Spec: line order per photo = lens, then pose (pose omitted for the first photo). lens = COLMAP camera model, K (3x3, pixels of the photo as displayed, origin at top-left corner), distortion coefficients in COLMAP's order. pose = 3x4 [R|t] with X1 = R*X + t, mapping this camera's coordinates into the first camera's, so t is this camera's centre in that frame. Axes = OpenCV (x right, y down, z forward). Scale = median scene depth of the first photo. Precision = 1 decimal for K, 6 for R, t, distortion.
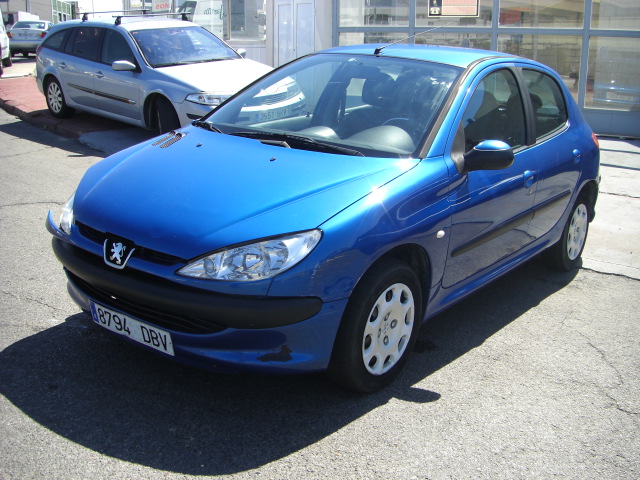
lens RADIAL K [[728.2, 0, 320.2], [0, 728.2, 243.0], [0, 0, 1]] dist [-0.143584, 0.000000]
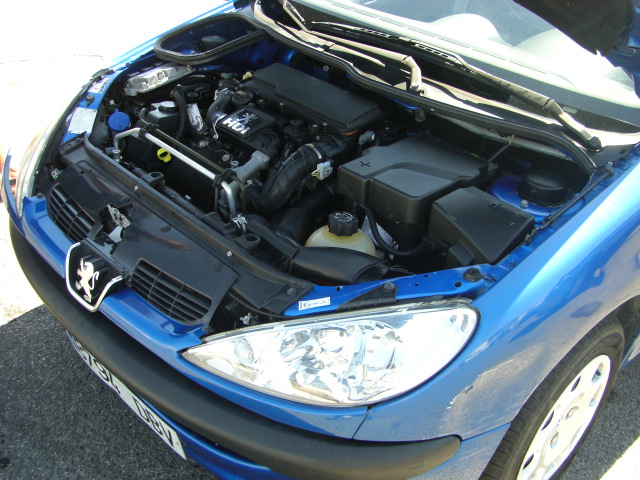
lens RADIAL K [[728.2, 0, 316.6], [0, 728.2, 236.9], [0, 0, 1]] dist [-0.143584, 0.000000]
pose [[0.987238, 0.093949, -0.128584, -0.041863], [-0.058240, 0.964507, 0.257556, -0.166600], [0.148218, -0.246781, 0.957669, 0.507843]]
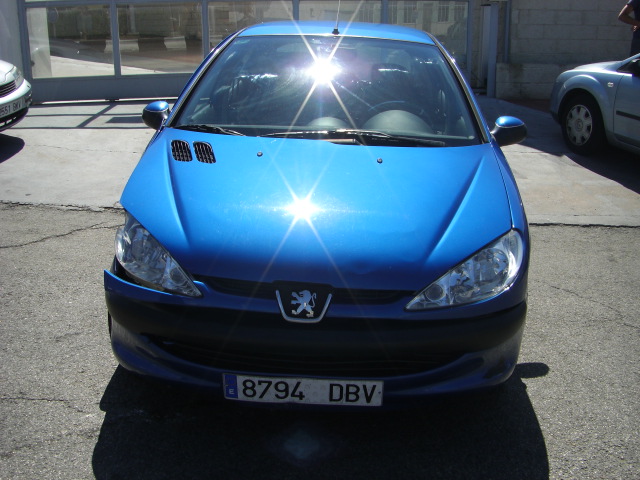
lens RADIAL K [[728.2, 0, 320.0], [0, 728.2, 239.2], [0, 0, 1]] dist [-0.143584, 0.000000]
pose [[0.822375, -0.184236, 0.538291, -0.676455], [0.159615, 0.982833, 0.092533, -0.125270], [-0.546098, 0.009823, 0.837664, 0.321570]]
